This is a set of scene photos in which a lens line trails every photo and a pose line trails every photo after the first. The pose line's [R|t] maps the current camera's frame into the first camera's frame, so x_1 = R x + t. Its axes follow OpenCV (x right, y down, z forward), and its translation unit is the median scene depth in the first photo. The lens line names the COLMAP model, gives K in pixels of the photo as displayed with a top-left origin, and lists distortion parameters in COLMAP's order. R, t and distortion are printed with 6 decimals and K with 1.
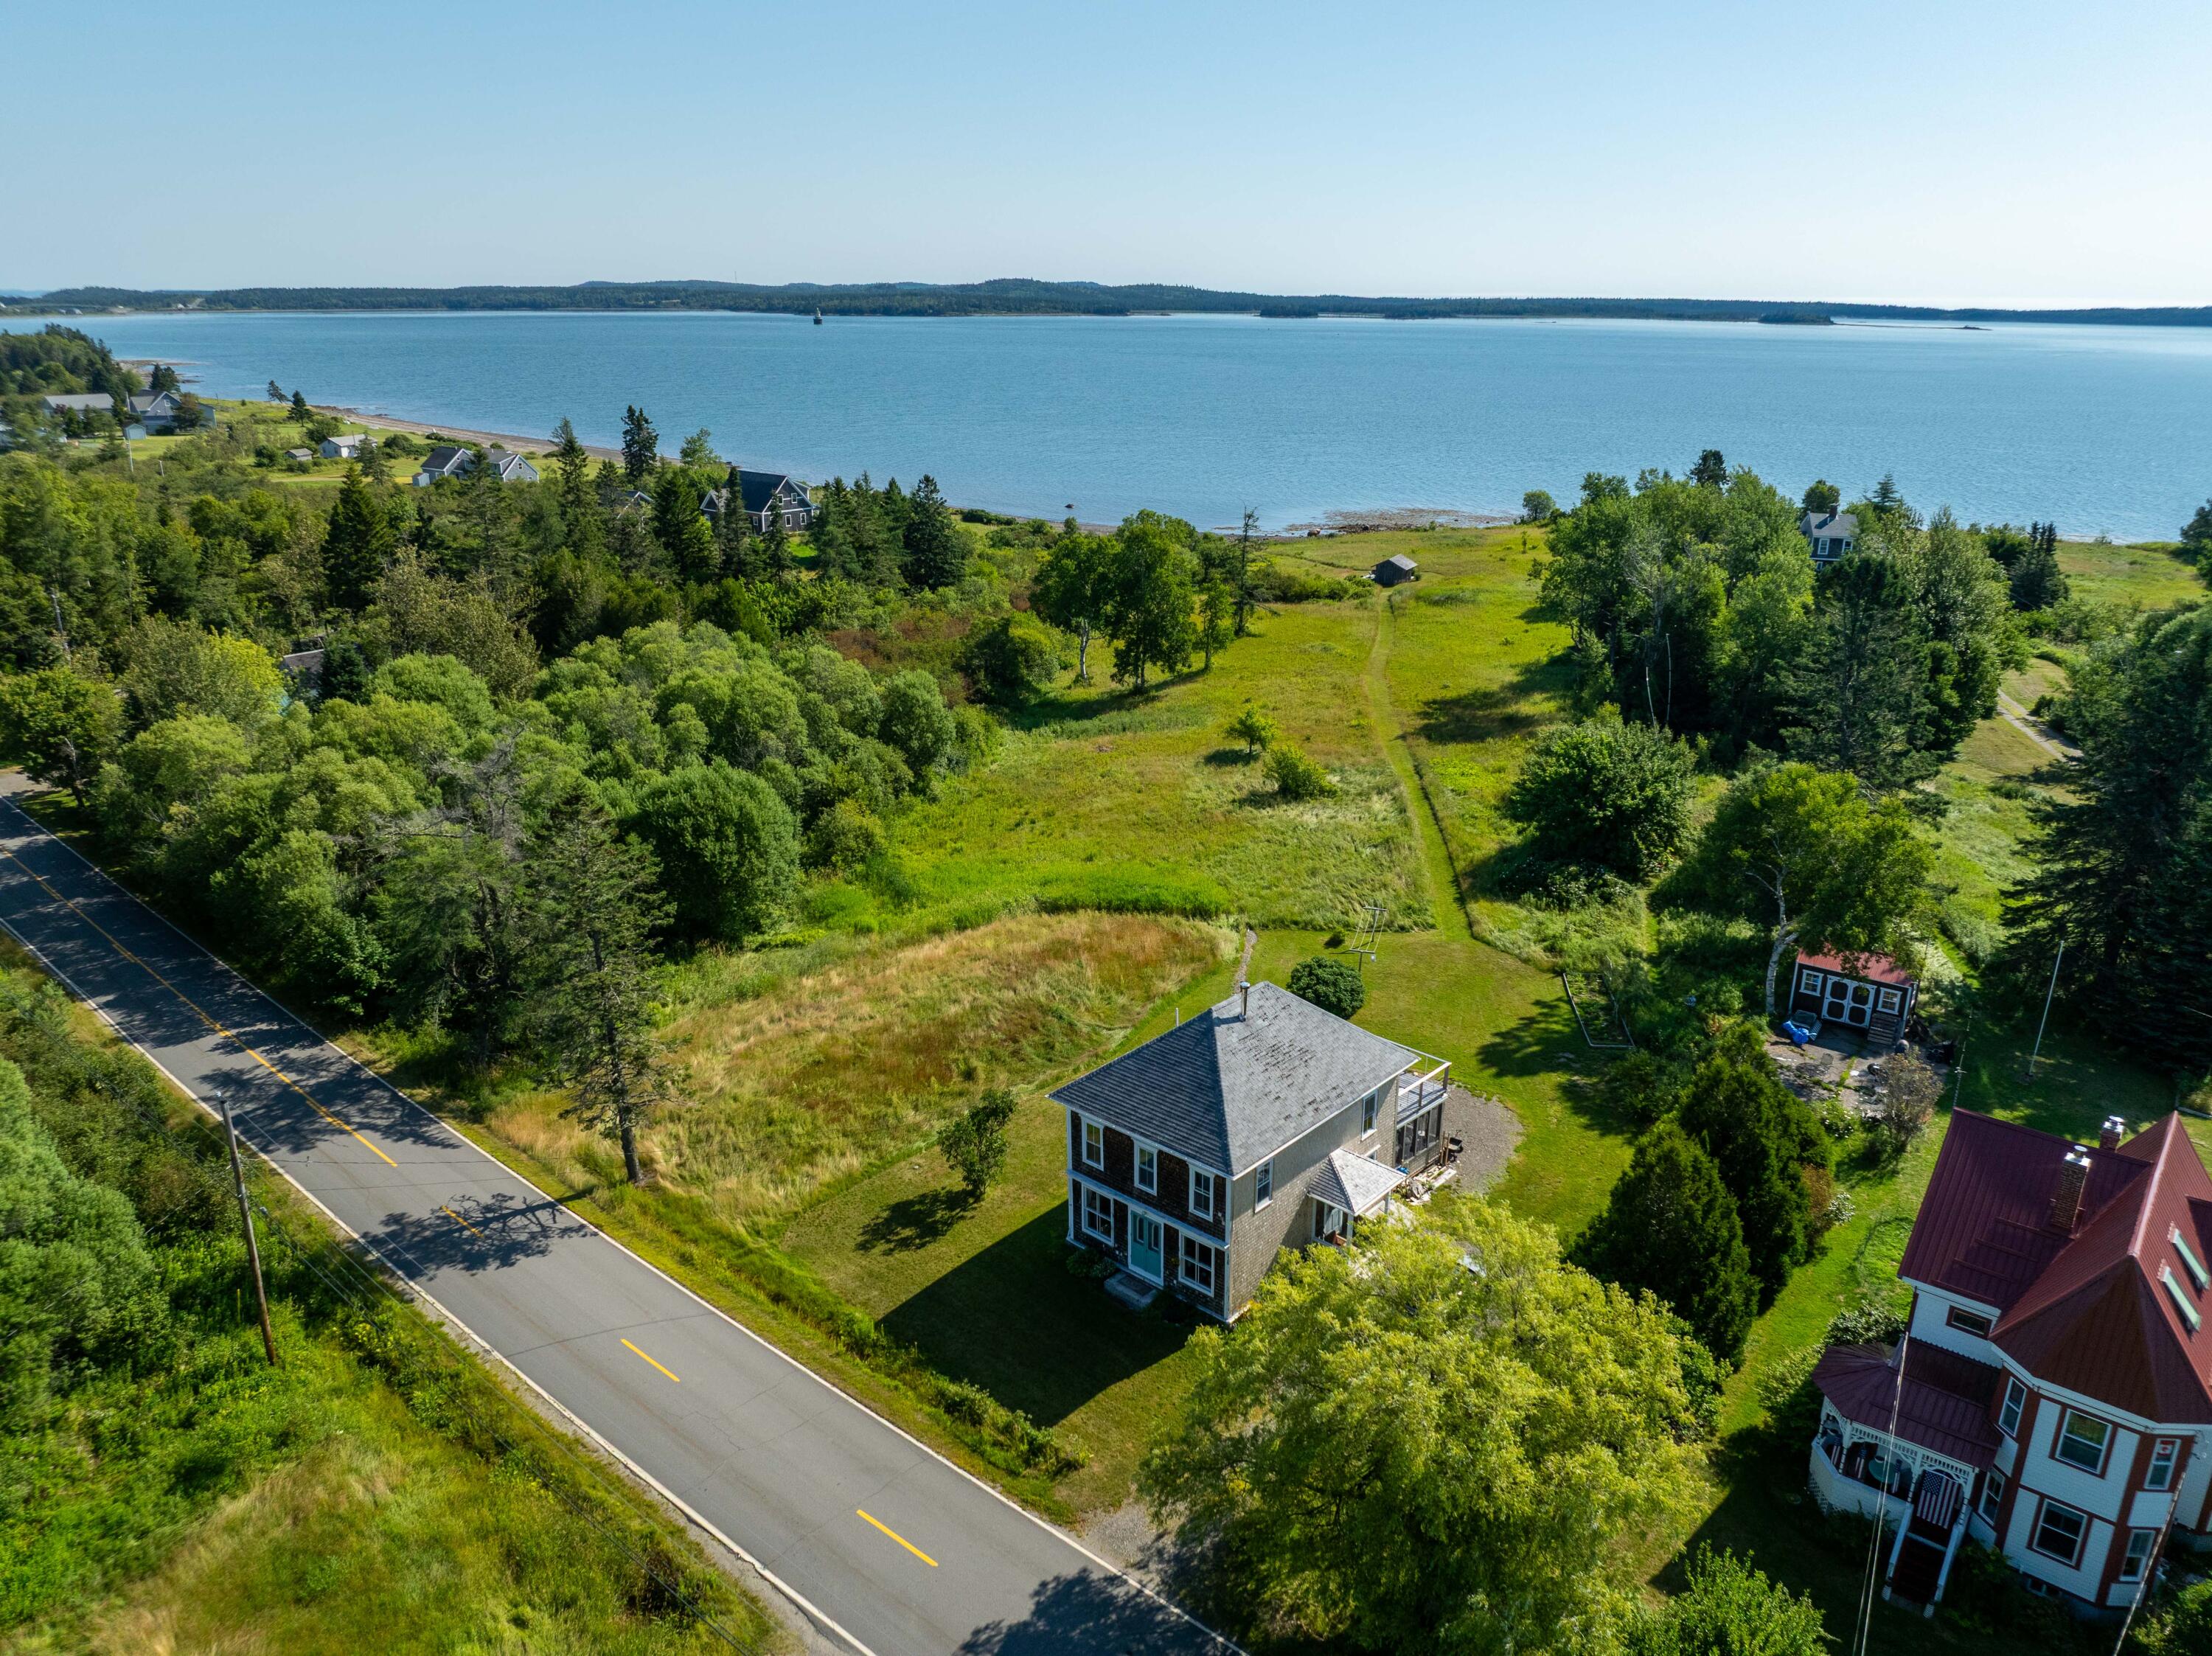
lens RADIAL K [[1561.6, 0, 1103.0], [0, 1561.6, 823.2], [0, 0, 1]] dist [-0.036385, 0.005228]
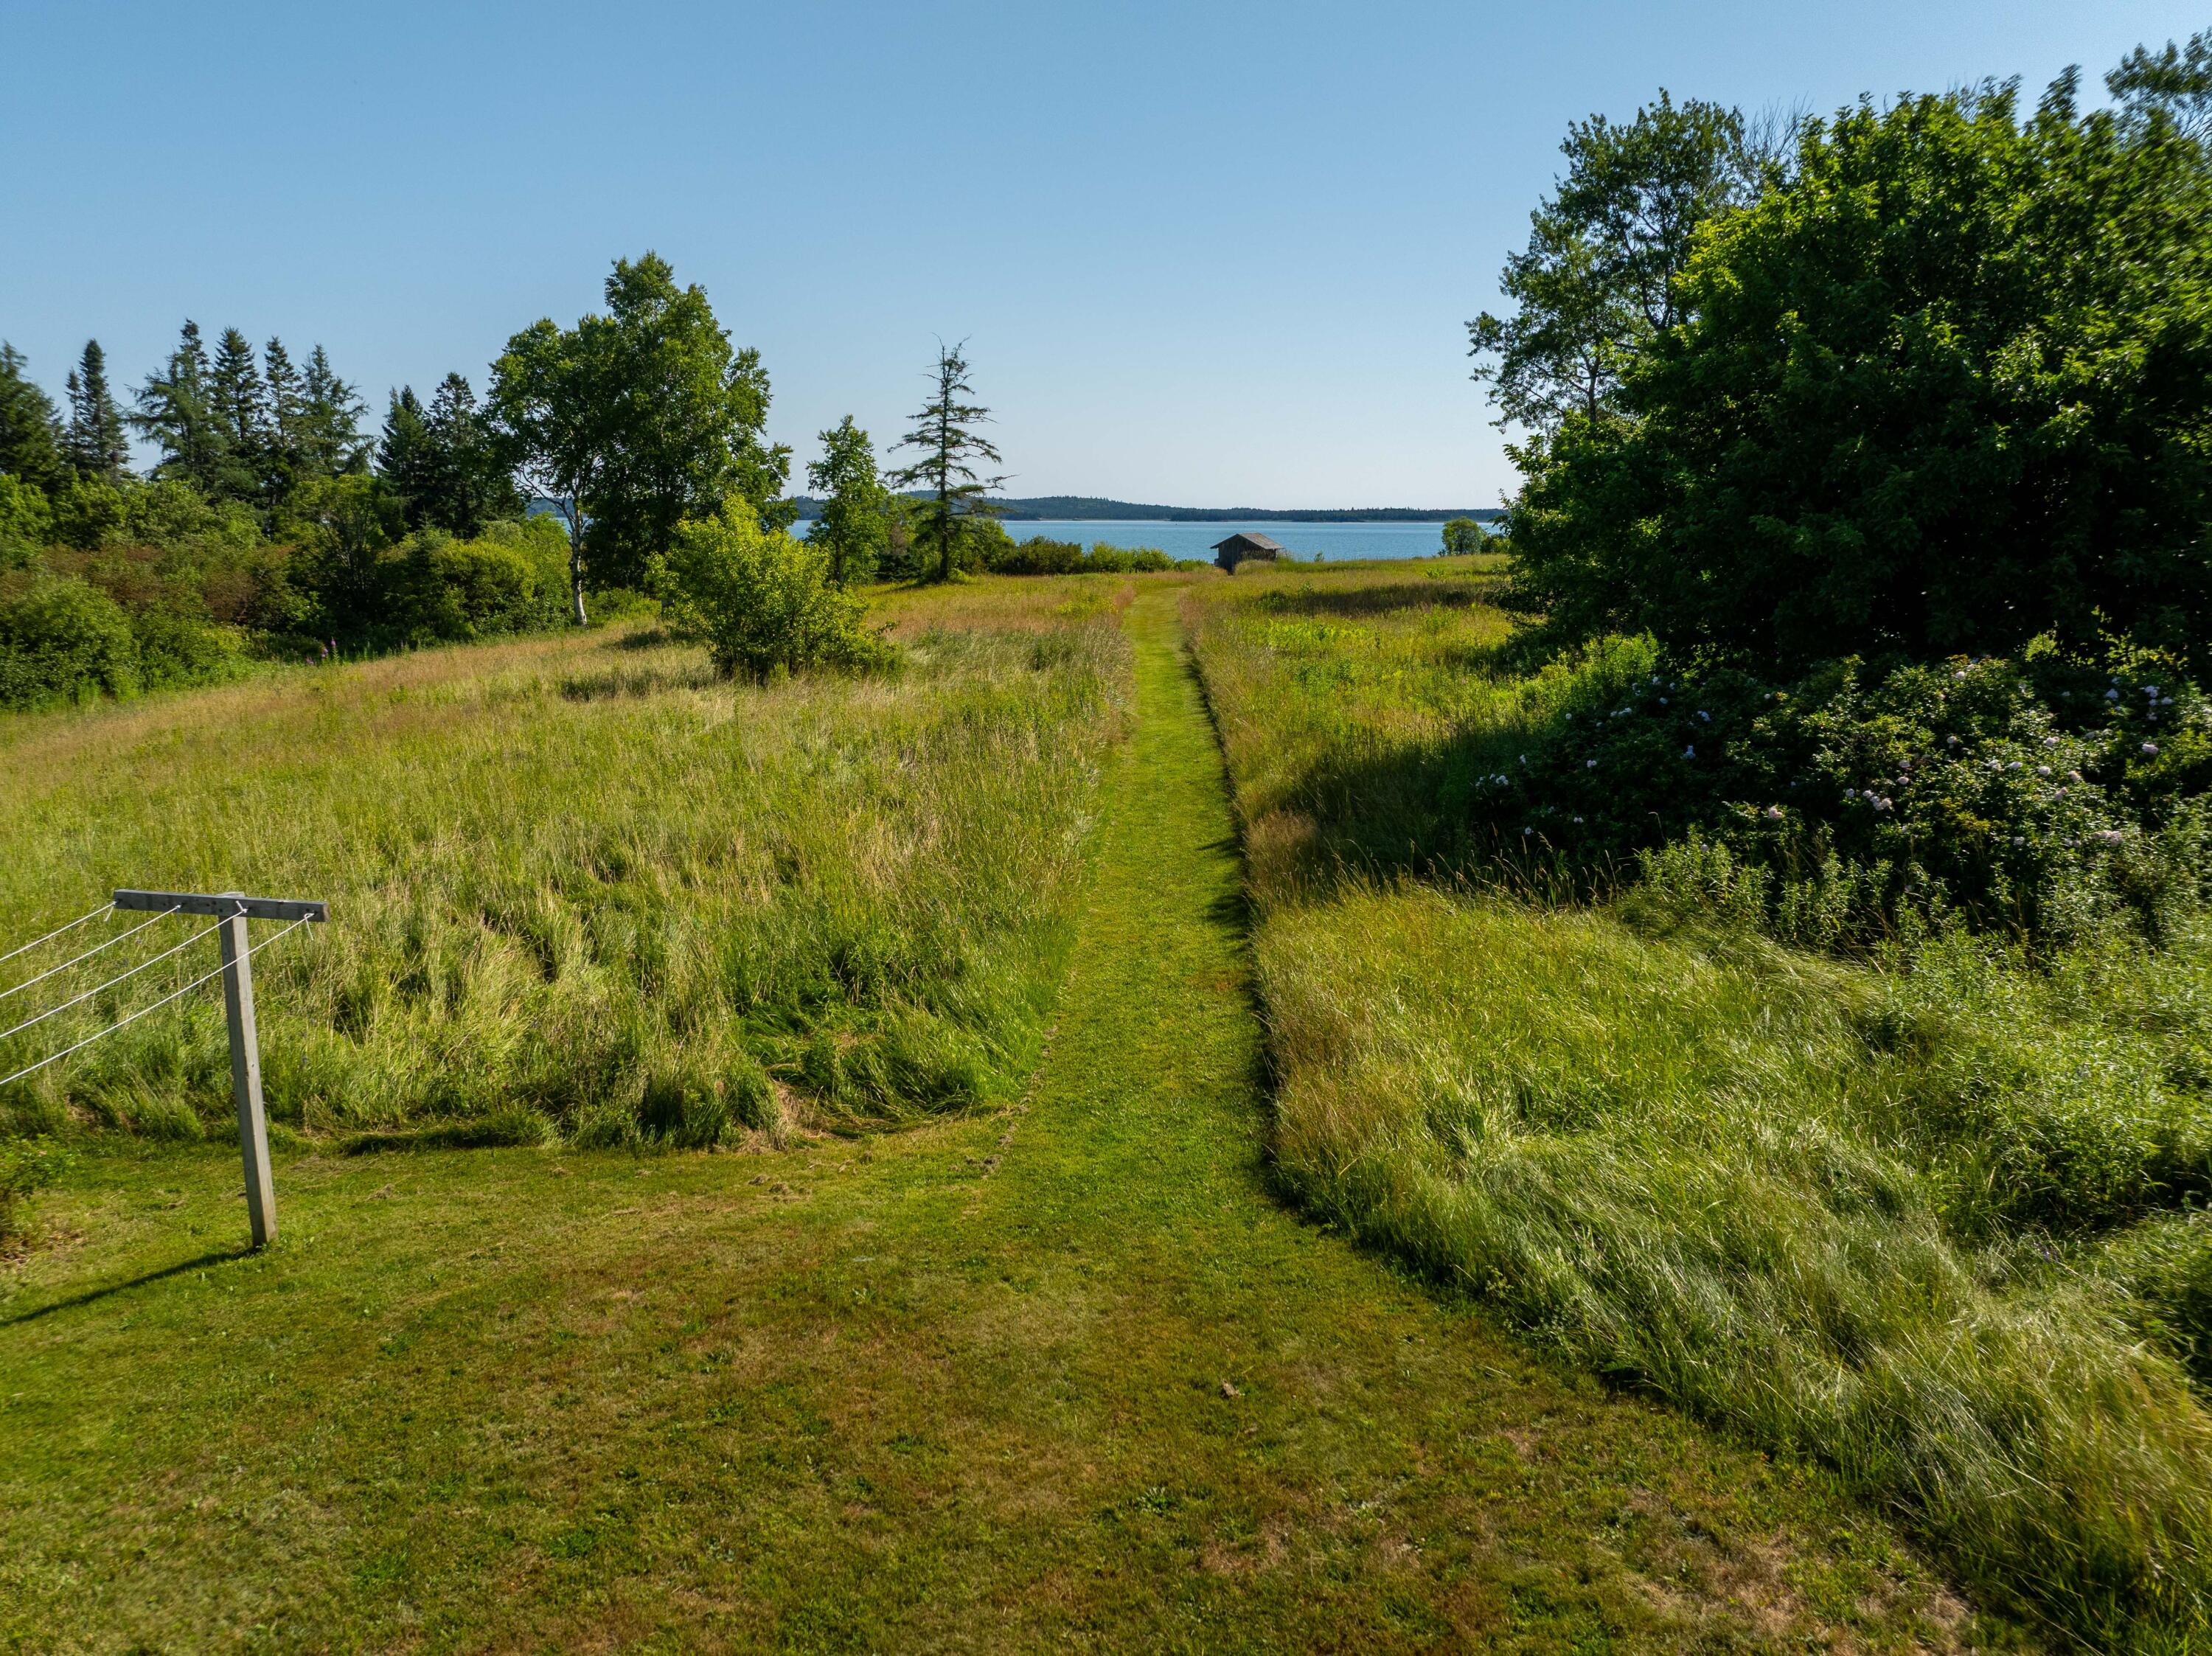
lens RADIAL K [[1565.6, 0, 1111.2], [0, 1565.6, 820.6], [0, 0, 1]] dist [-0.035109, -0.005067]
pose [[0.998551, -0.012960, 0.052230, 0.225502], [0.019849, 0.990834, -0.133622, 0.064007], [-0.050020, 0.134465, 0.989655, 0.911974]]
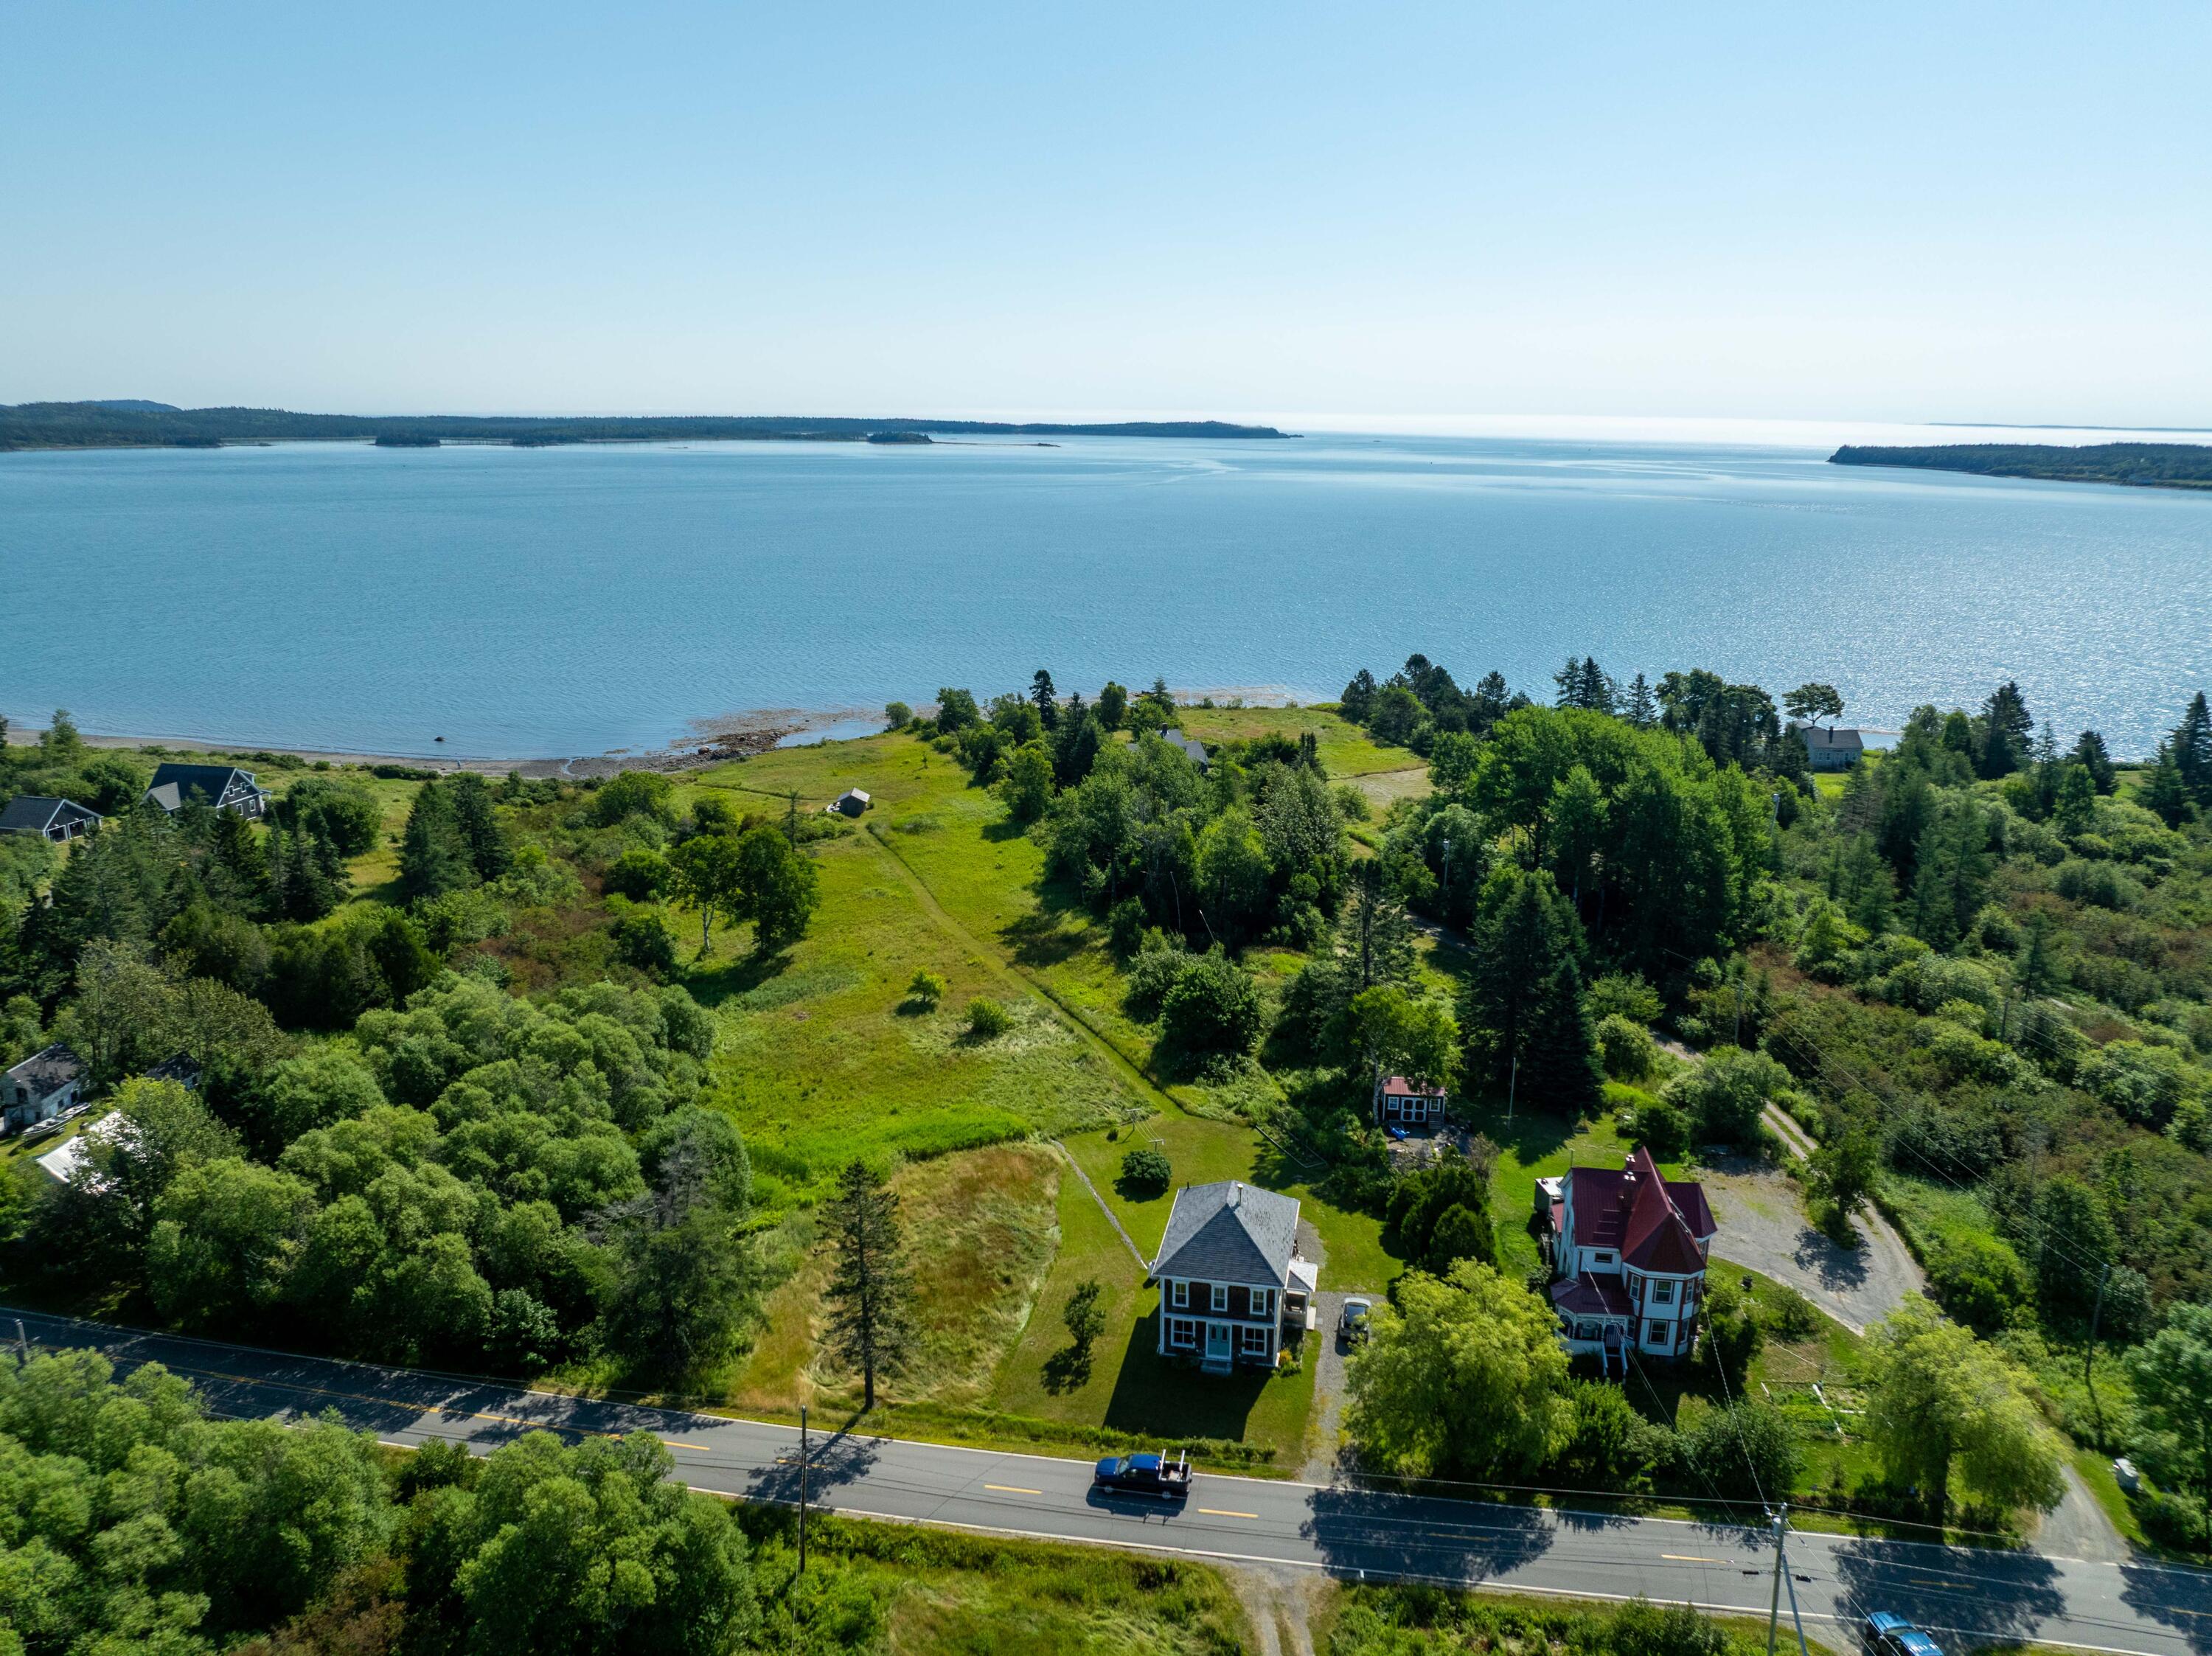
lens RADIAL K [[1555.1, 0, 1106.0], [0, 1555.1, 828.0], [0, 0, 1]] dist [-0.031657, -0.001847]
pose [[0.857291, -0.128522, 0.498532, -0.595596], [0.159636, 0.986972, -0.020073, -0.199490], [-0.489457, 0.096792, 0.866639, -0.368801]]
